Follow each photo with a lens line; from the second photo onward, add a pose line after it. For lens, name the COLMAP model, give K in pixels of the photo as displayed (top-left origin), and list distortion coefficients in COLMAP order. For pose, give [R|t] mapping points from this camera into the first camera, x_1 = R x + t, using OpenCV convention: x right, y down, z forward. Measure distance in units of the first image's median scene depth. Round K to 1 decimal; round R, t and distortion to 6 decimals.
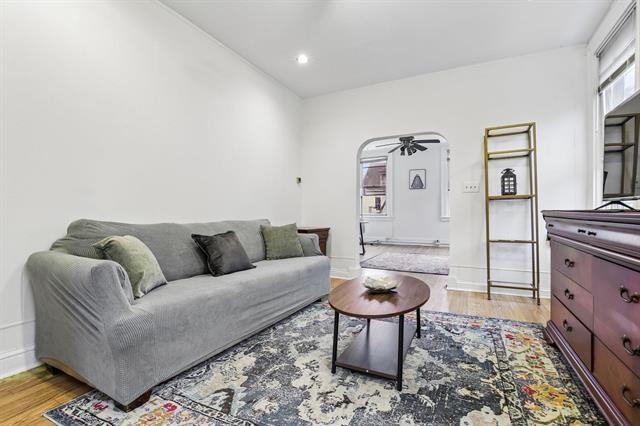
lens RADIAL K [[292.8, 0, 320.4], [0, 292.8, 204.9], [0, 0, 1]] dist [-0.010853, 0.000113]
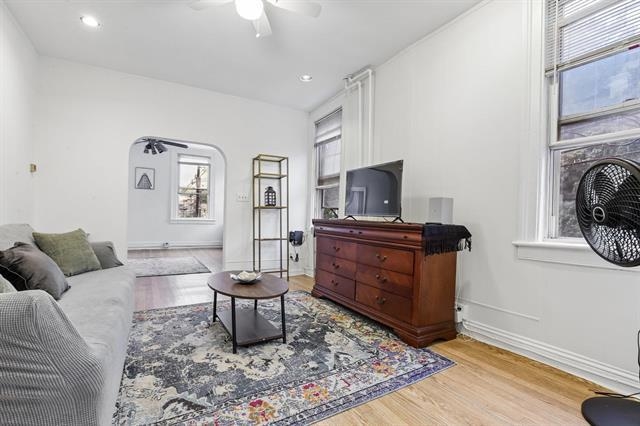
lens RADIAL K [[302.0, 0, 318.5], [0, 302.0, 213.9], [0, 0, 1]] dist [-0.016905, -0.000172]
pose [[0.548487, 0.023299, 0.835835, -0.693980], [-0.046359, 0.998922, 0.002576, -0.016862], [-0.834873, -0.040161, 0.548975, 0.044622]]
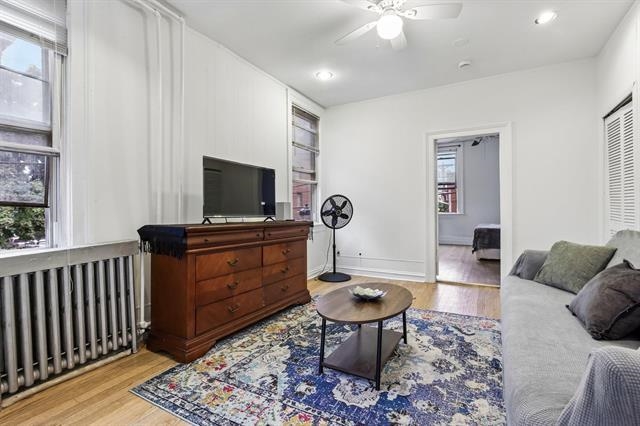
lens RADIAL K [[302.0, 0, 318.5], [0, 302.0, 213.9], [0, 0, 1]] dist [-0.016905, -0.000172]
pose [[-0.999001, 0.006558, 0.044196, 0.325284], [0.005971, 0.999892, -0.013392, -0.007479], [-0.044279, -0.013115, -0.998933, 2.054841]]
